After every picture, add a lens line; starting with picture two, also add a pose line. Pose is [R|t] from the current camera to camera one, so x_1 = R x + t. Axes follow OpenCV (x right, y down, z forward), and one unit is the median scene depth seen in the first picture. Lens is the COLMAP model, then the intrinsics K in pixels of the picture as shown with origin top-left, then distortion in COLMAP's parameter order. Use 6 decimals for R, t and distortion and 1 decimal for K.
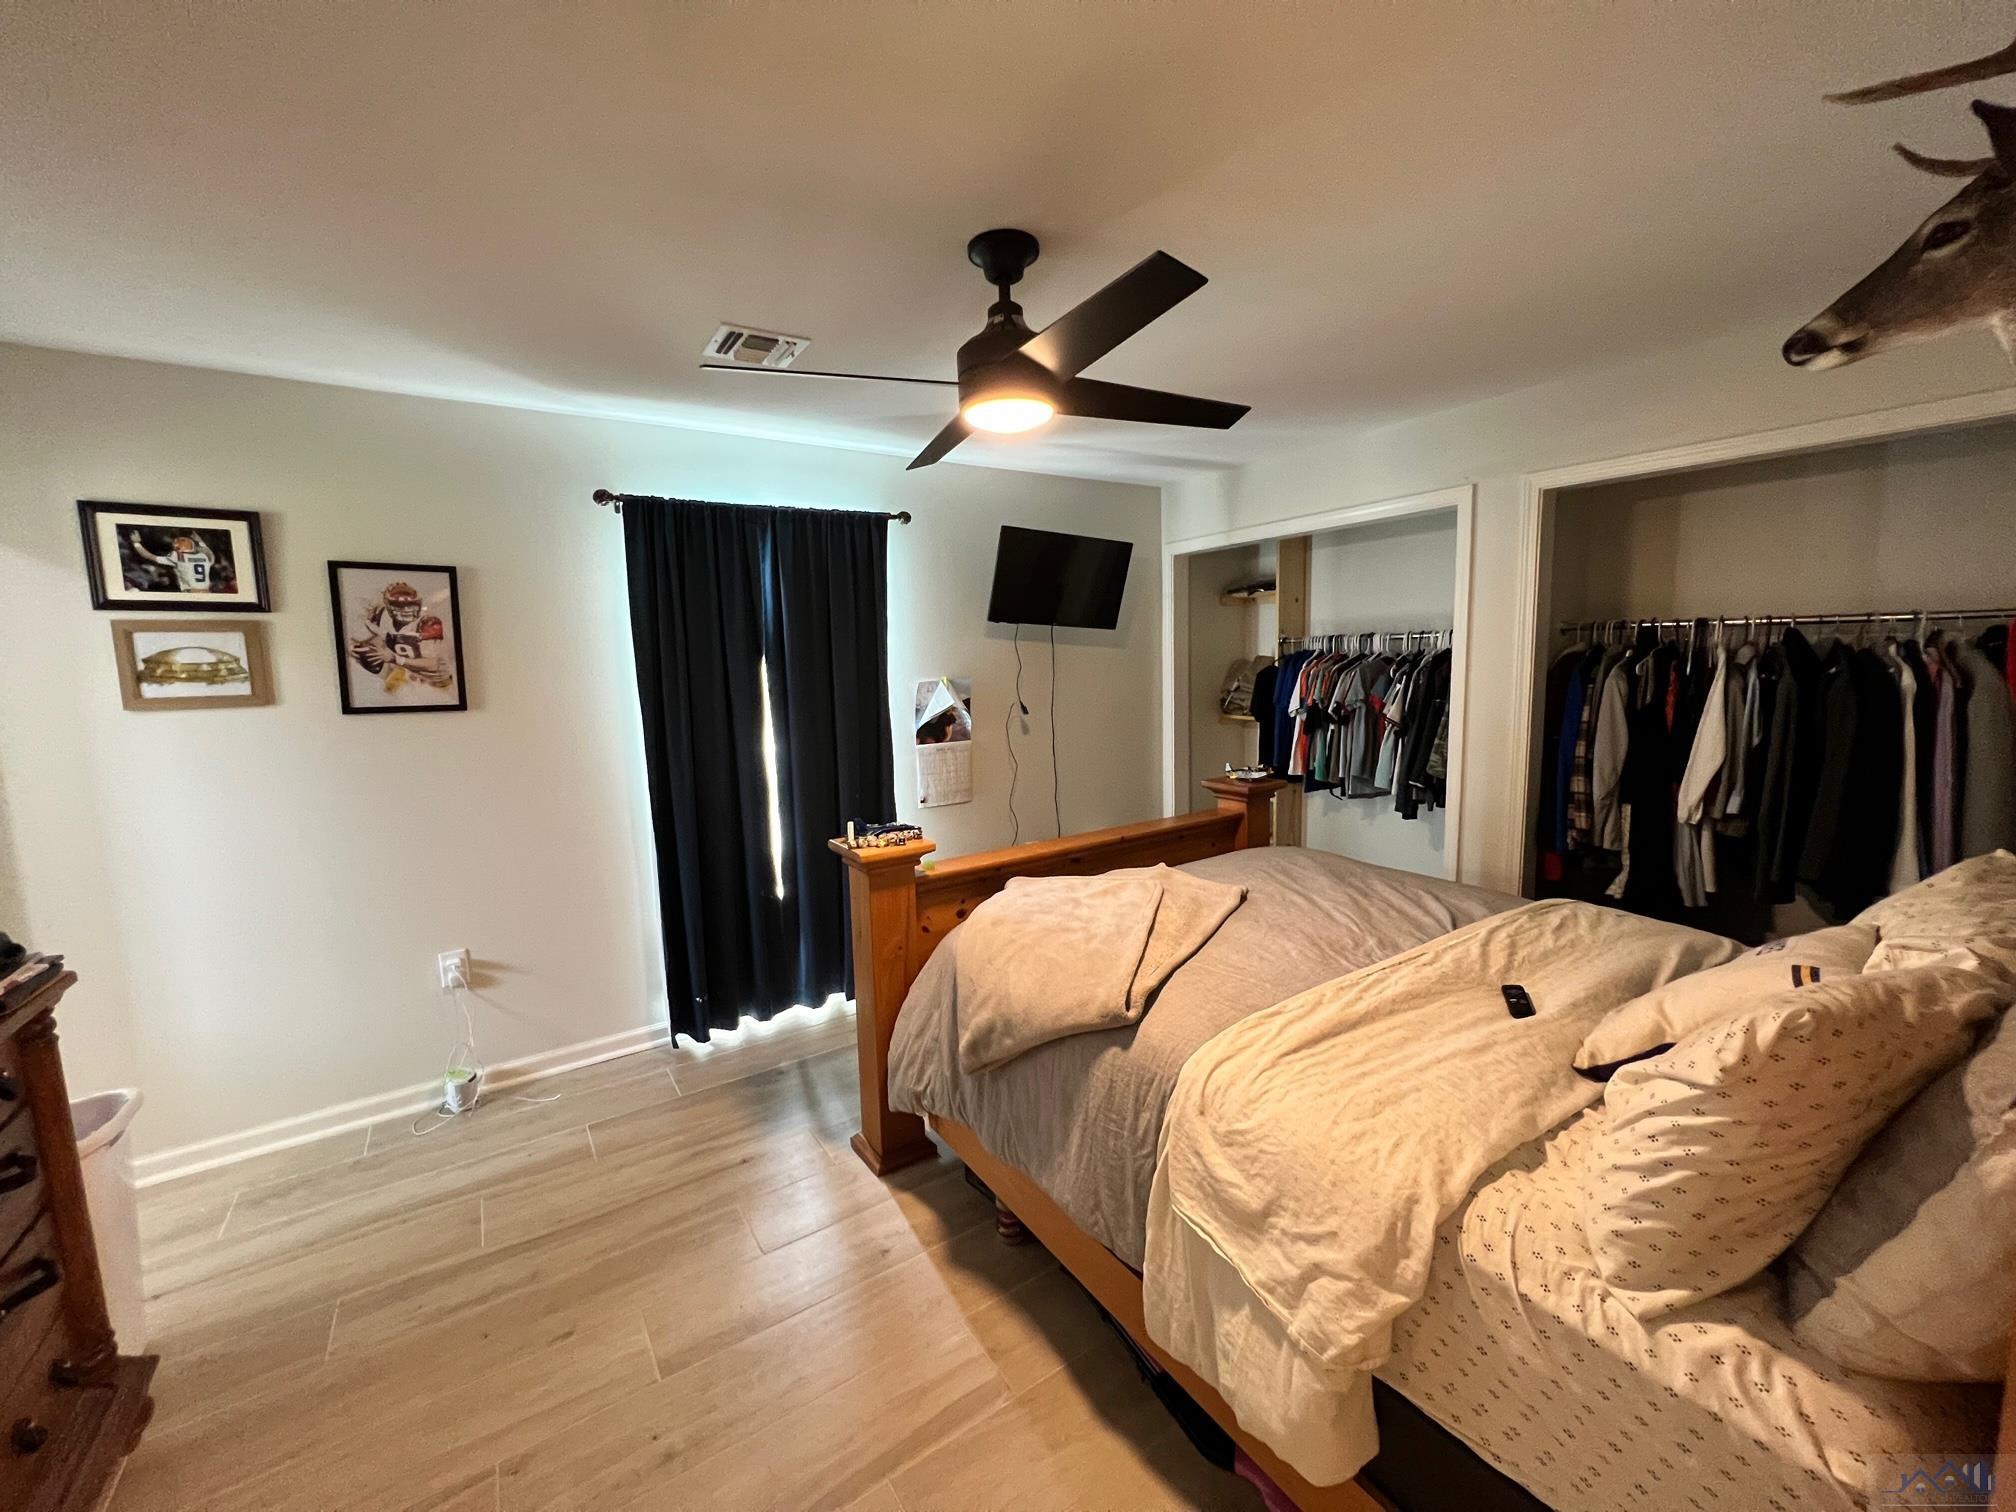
lens RADIAL K [[806.1, 0, 1010.0], [0, 806.1, 751.6], [0, 0, 1]] dist [-0.002585, 0.001523]
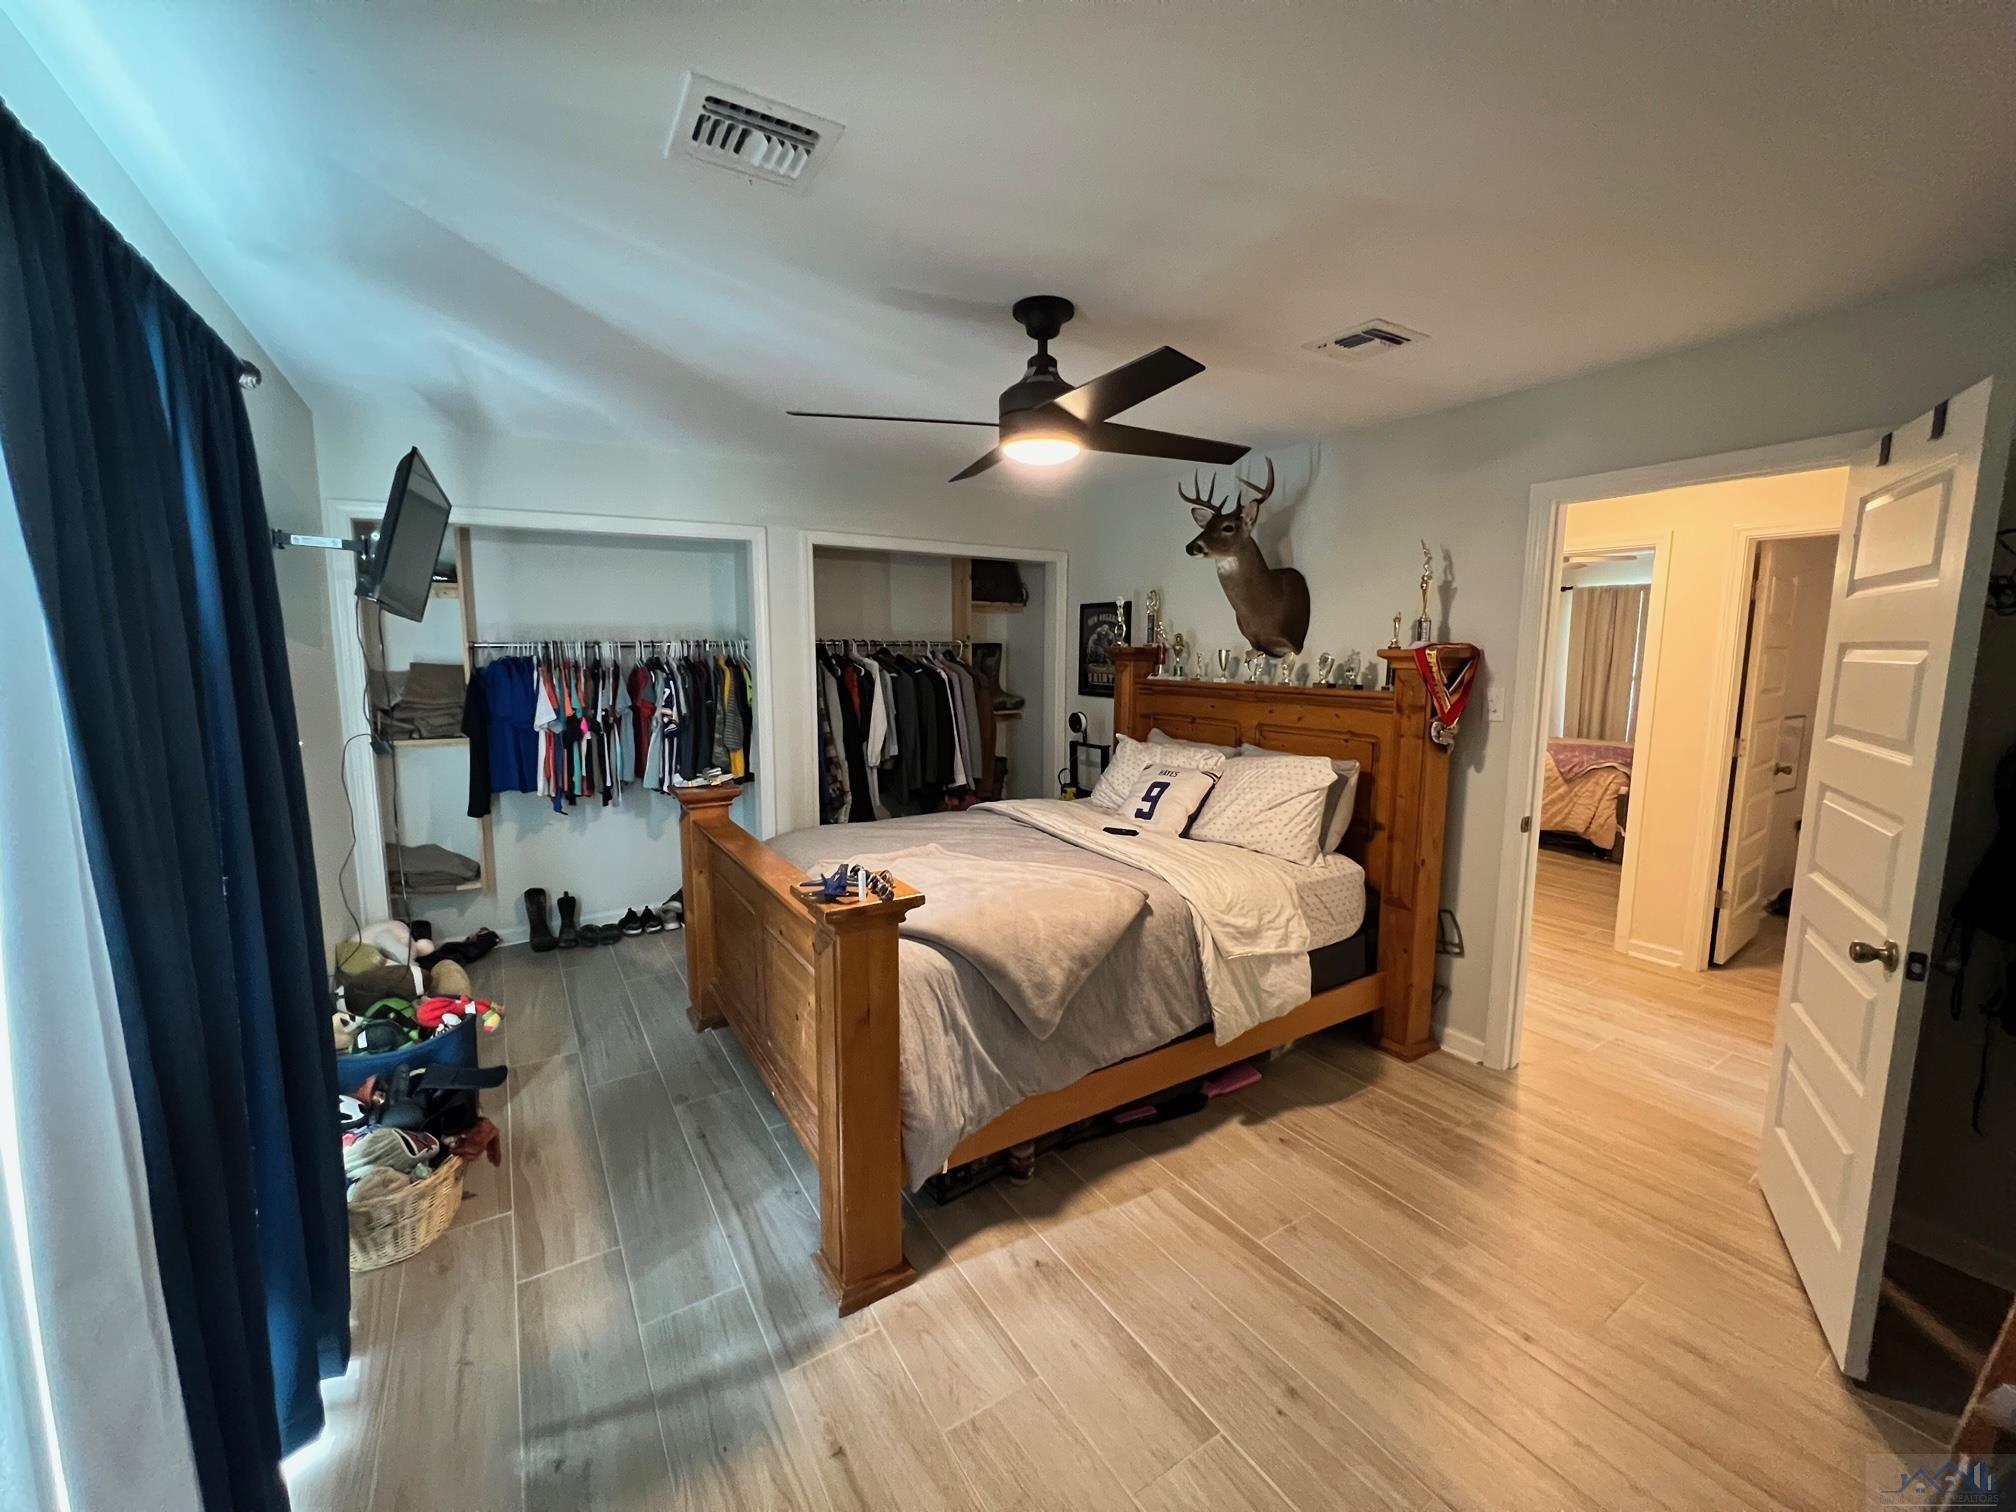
lens RADIAL K [[806.1, 0, 1000.9], [0, 806.1, 751.1], [0, 0, 1]] dist [-0.002585, 0.001523]
pose [[0.034684, -0.103600, 0.994014, -1.000481], [0.122747, 0.987524, 0.098641, -0.090052], [-0.991832, 0.118591, 0.046968, 0.869534]]
